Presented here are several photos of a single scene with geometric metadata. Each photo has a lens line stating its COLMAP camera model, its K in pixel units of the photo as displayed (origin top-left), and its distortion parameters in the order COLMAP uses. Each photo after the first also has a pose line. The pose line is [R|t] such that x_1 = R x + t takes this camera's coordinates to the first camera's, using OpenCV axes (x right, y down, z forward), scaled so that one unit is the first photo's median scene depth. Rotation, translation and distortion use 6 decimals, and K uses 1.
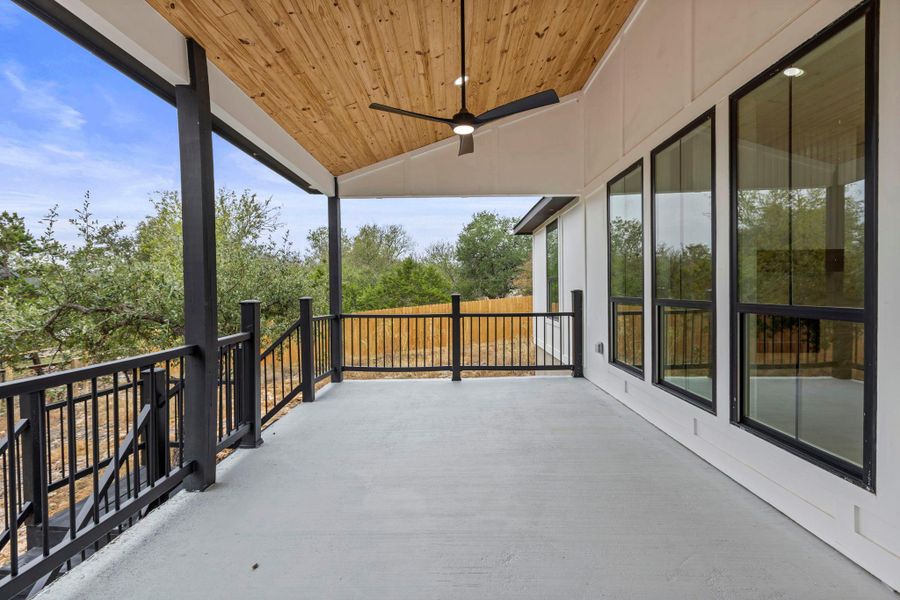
lens RADIAL K [[397.2, 0, 446.5], [0, 397.2, 287.0], [0, 0, 1]] dist [-0.001250, -0.000090]
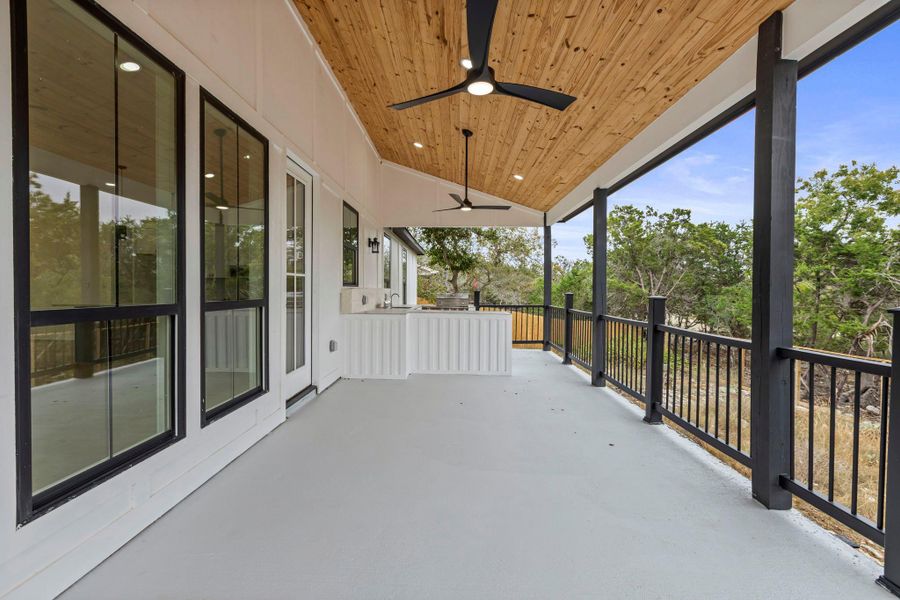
lens RADIAL K [[395.7, 0, 450.0], [0, 395.7, 300.0], [0, 0, 1]] dist [-0.001628, -0.000701]
pose [[-0.999941, 0.005429, -0.009434, 0.126607], [0.005205, 0.999709, 0.023570, 0.014376], [0.009559, 0.023520, -0.999678, 2.012178]]
